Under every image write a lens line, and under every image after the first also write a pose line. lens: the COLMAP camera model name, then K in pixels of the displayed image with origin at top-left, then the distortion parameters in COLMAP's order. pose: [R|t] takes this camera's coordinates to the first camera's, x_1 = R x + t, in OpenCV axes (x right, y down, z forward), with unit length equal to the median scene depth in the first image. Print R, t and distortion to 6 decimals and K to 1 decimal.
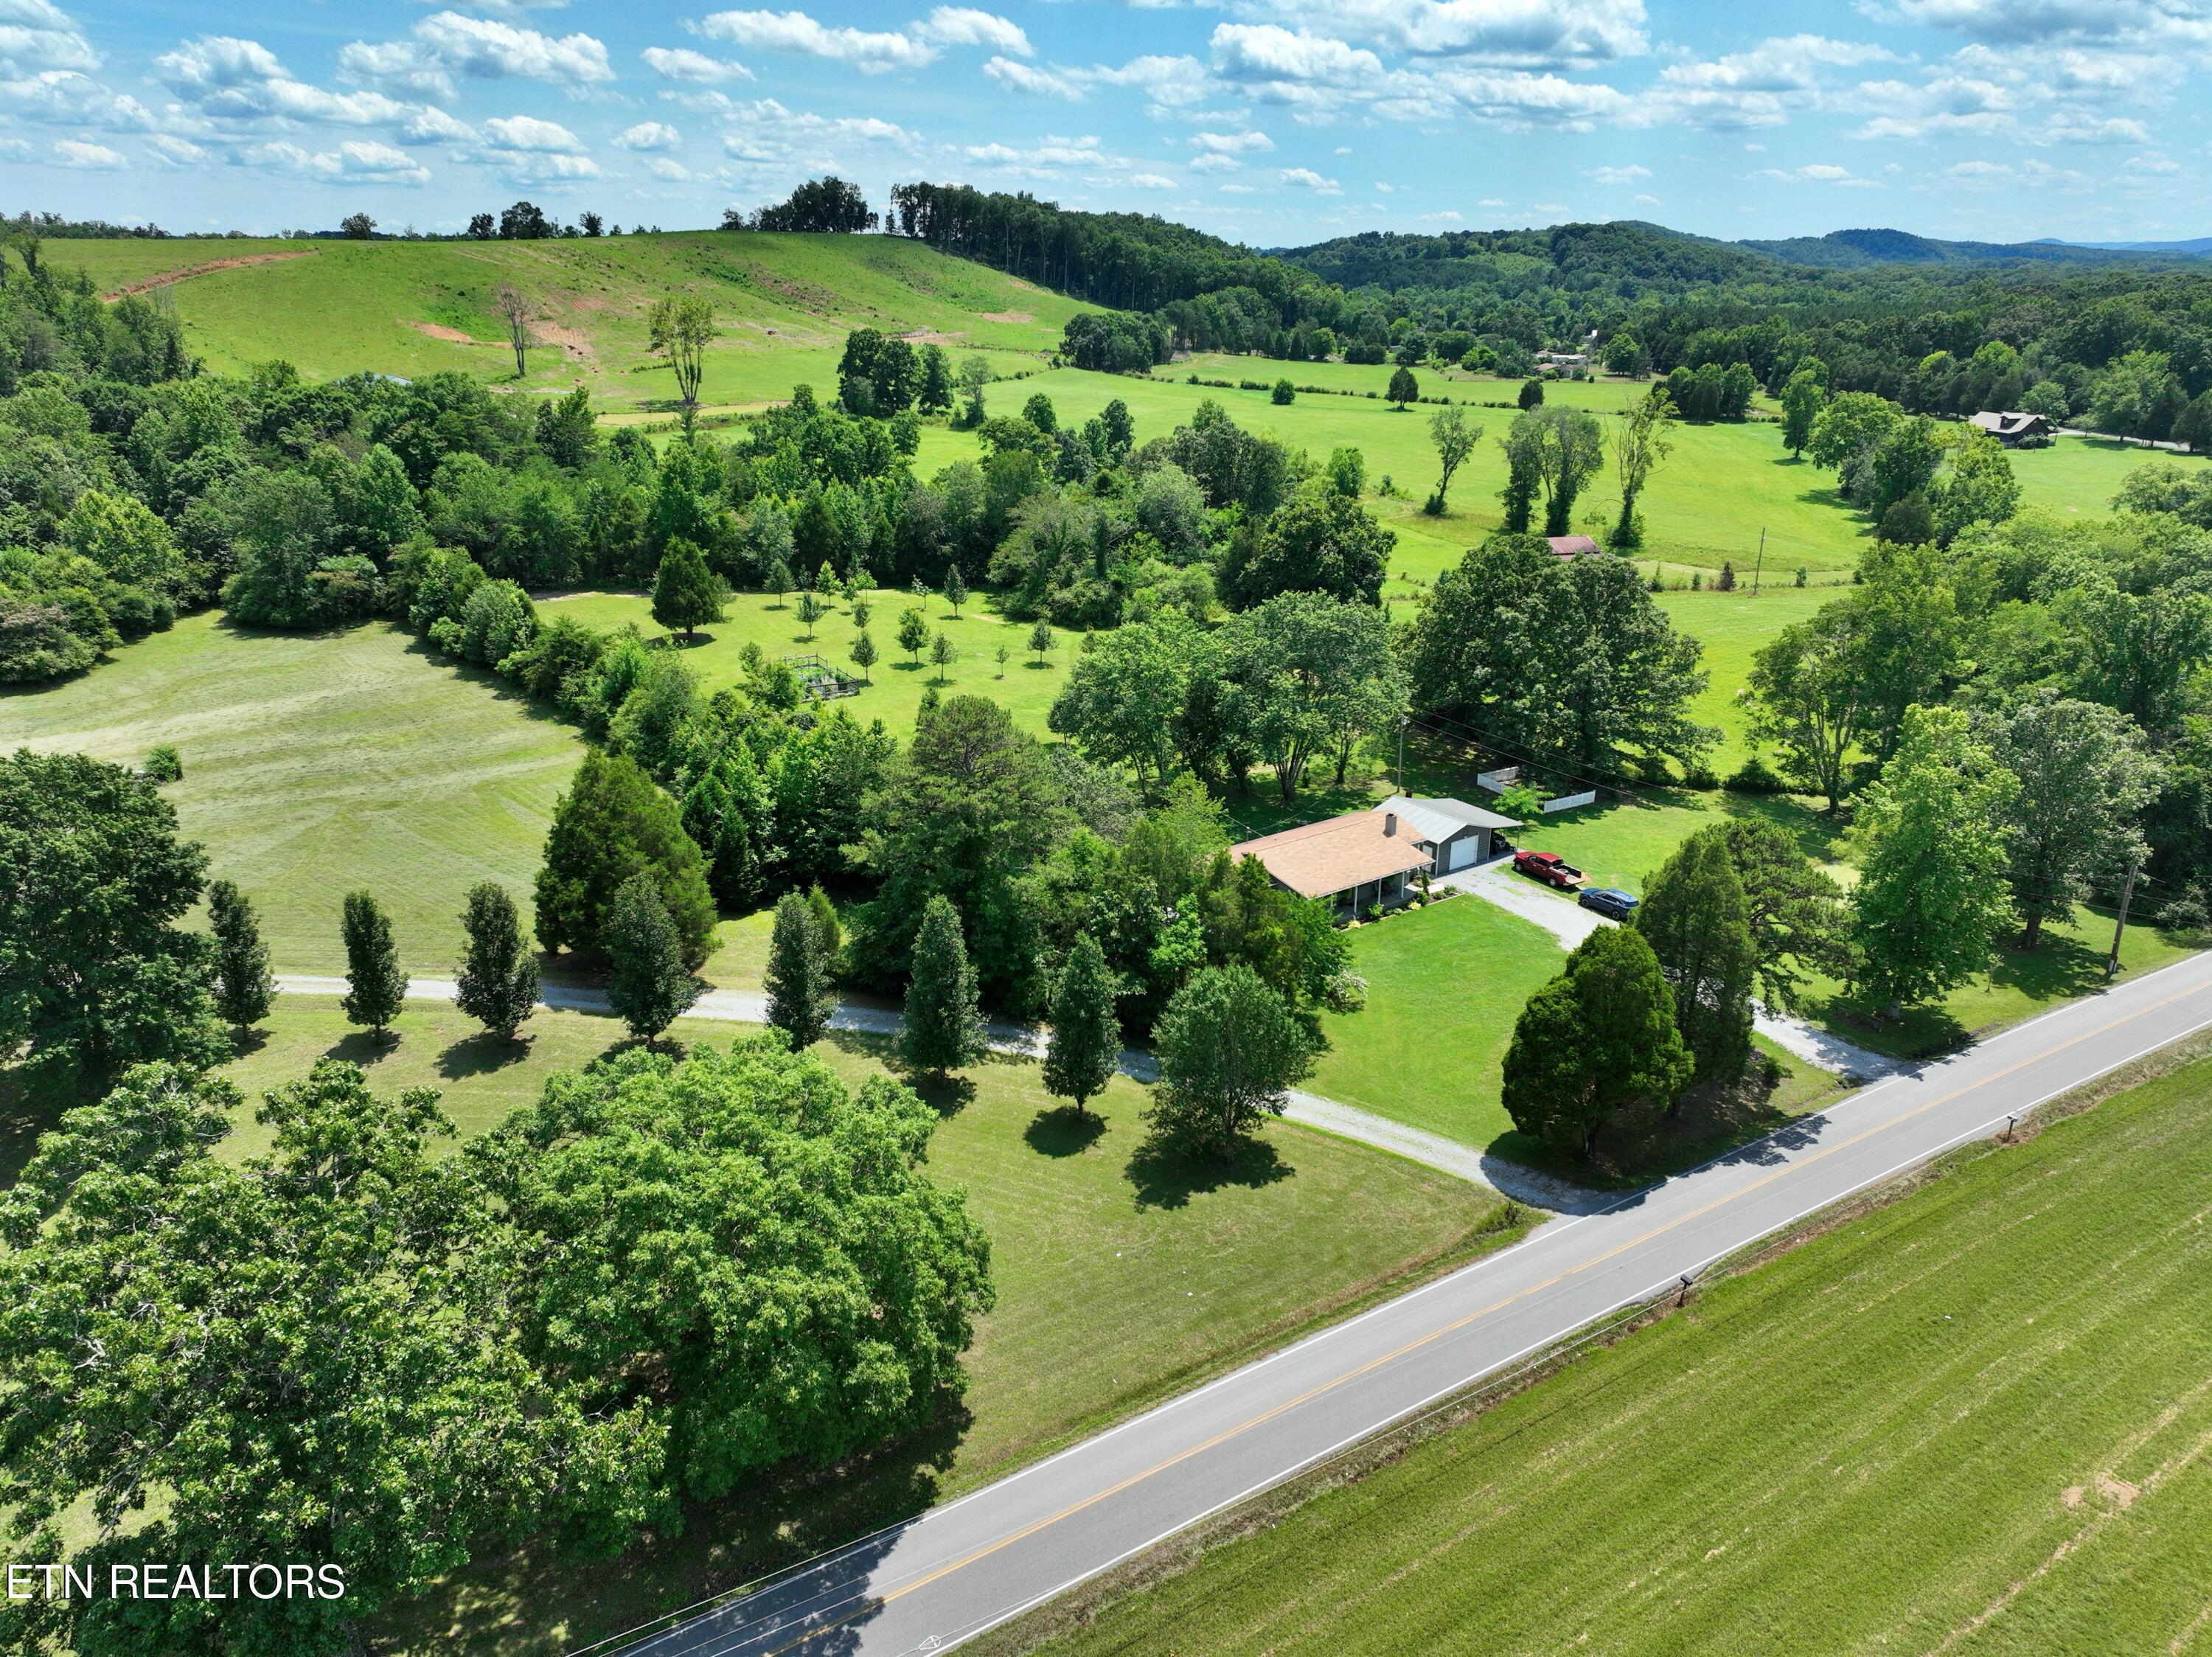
lens RADIAL K [[1559.3, 0, 1101.5], [0, 1559.3, 830.1], [0, 0, 1]] dist [0.003354, 0.016102]
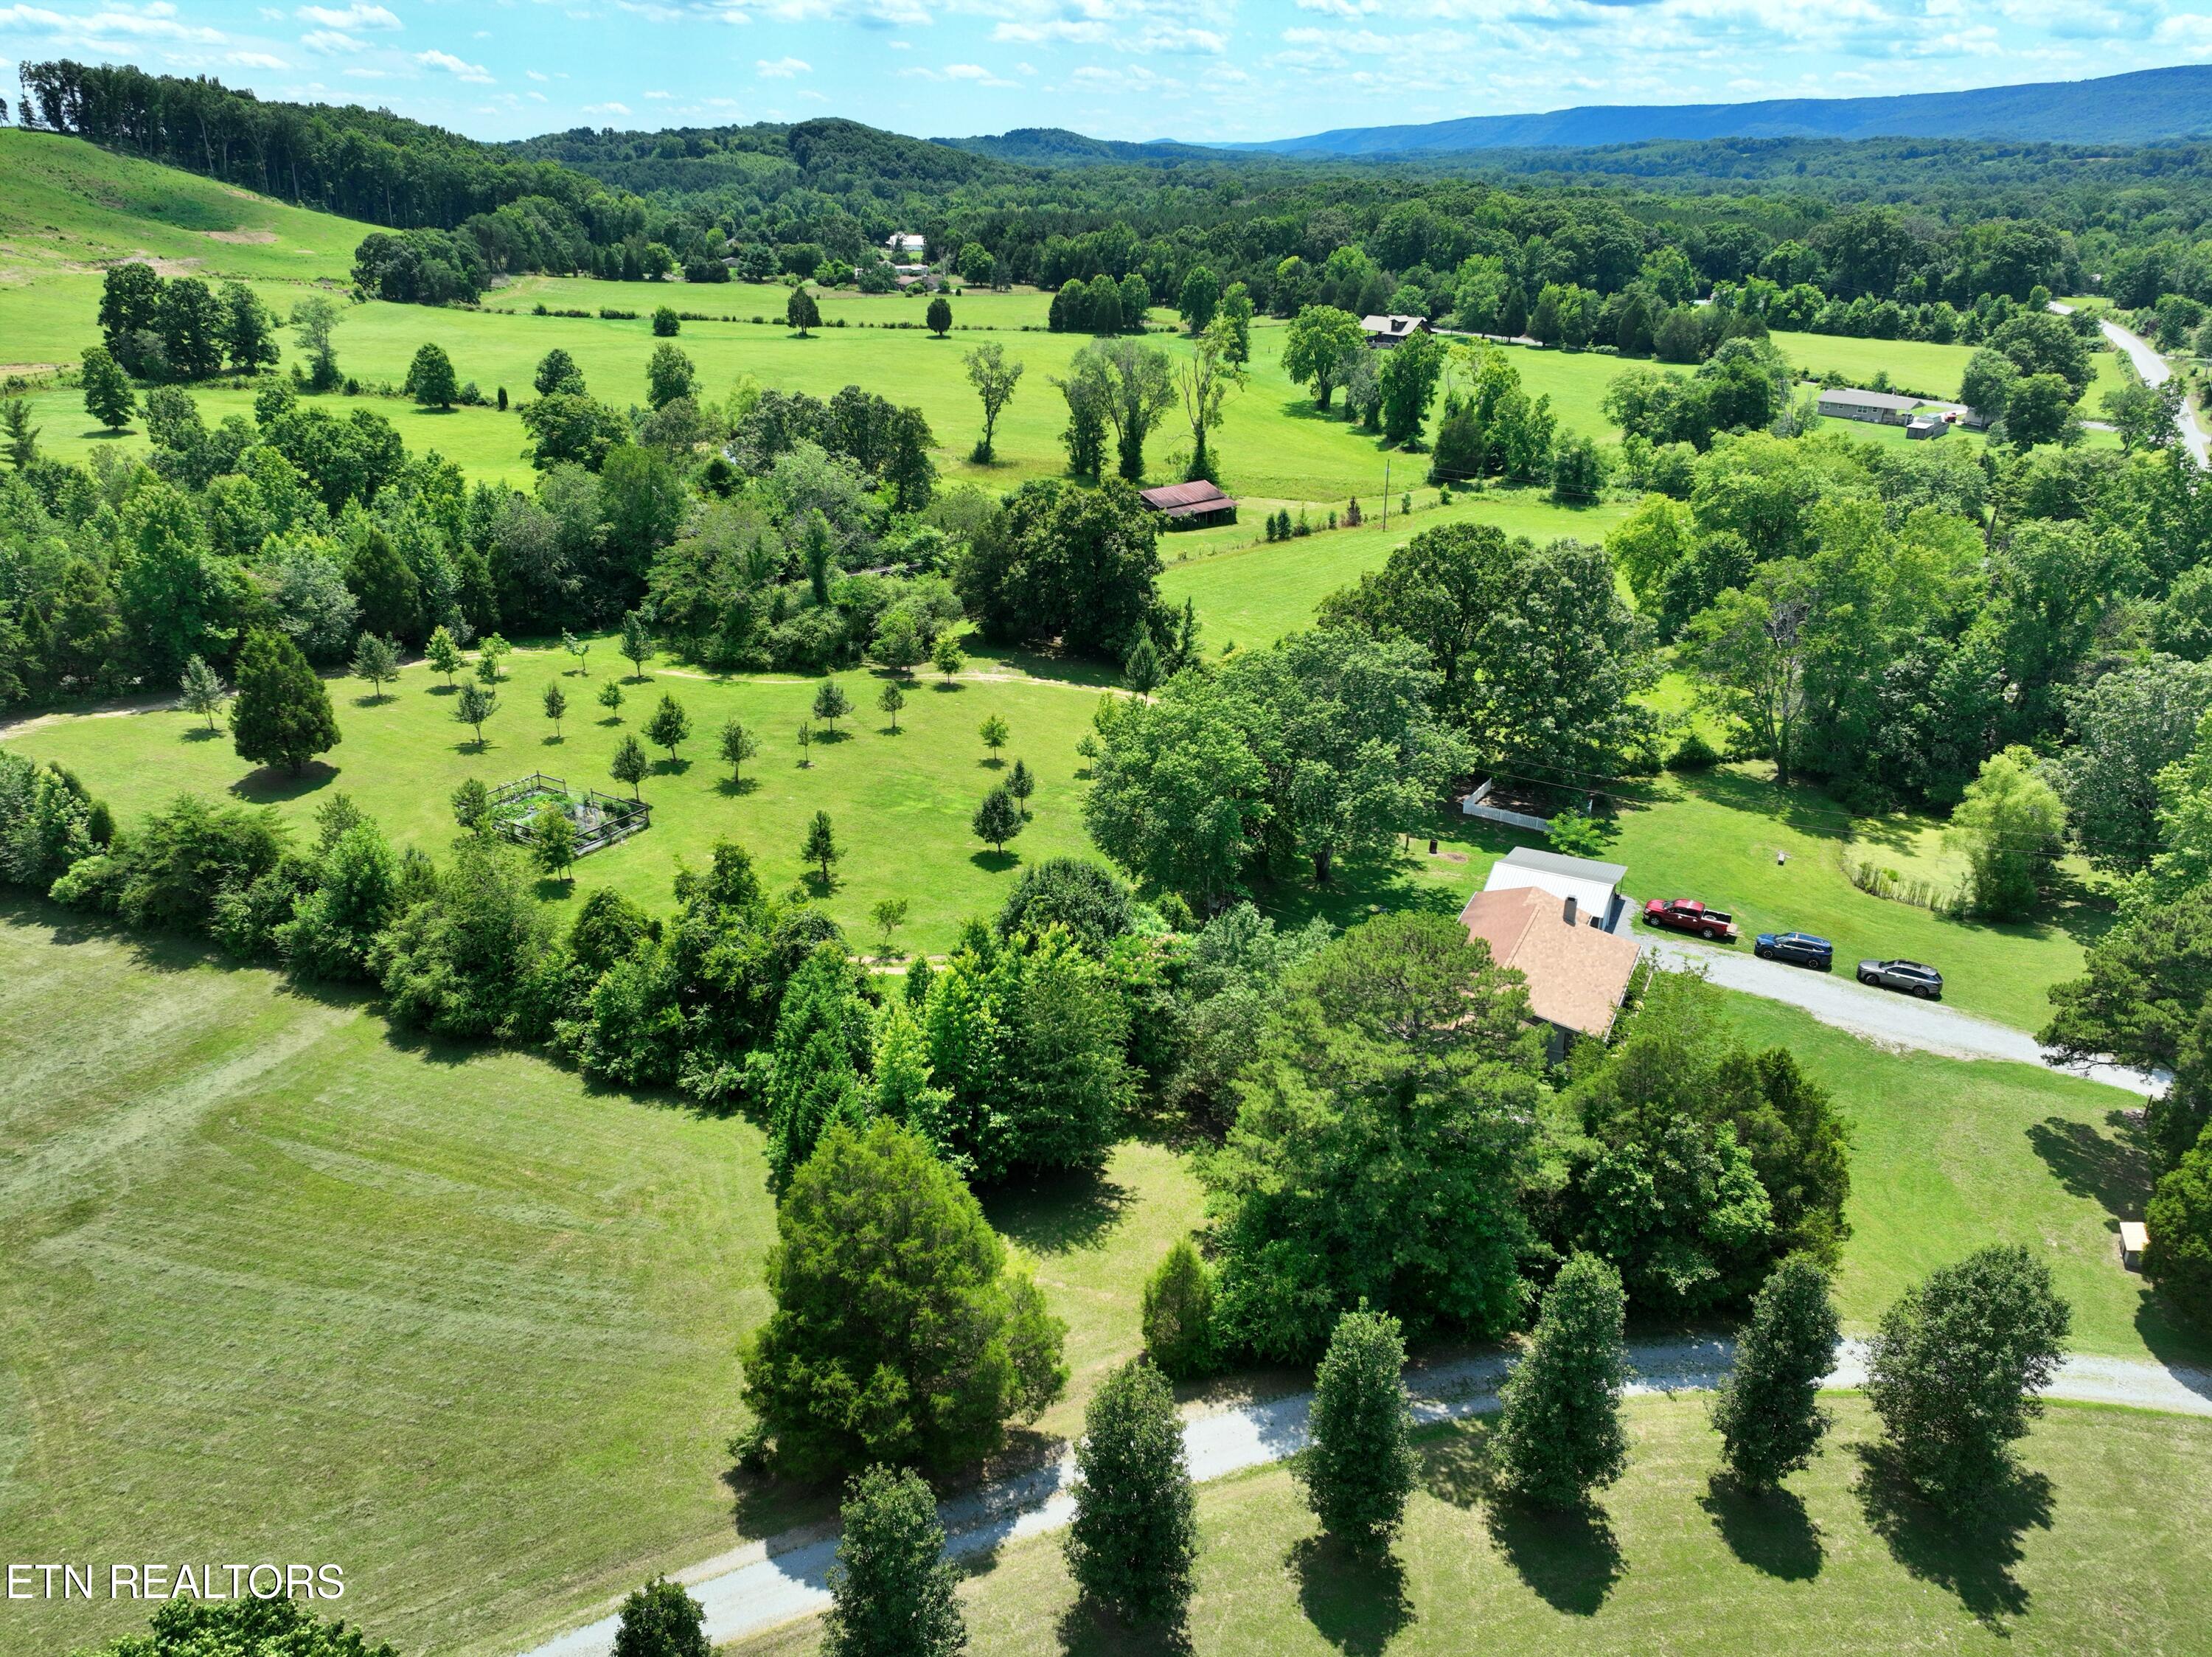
lens RADIAL K [[1559.3, 0, 1108.0], [0, 1559.3, 823.9], [0, 0, 1]] dist [0.003354, 0.016102]
pose [[0.884922, -0.184455, 0.427656, -0.098830], [0.160909, 0.982772, 0.090925, -0.042658], [-0.437059, -0.011648, 0.899357, 0.093240]]
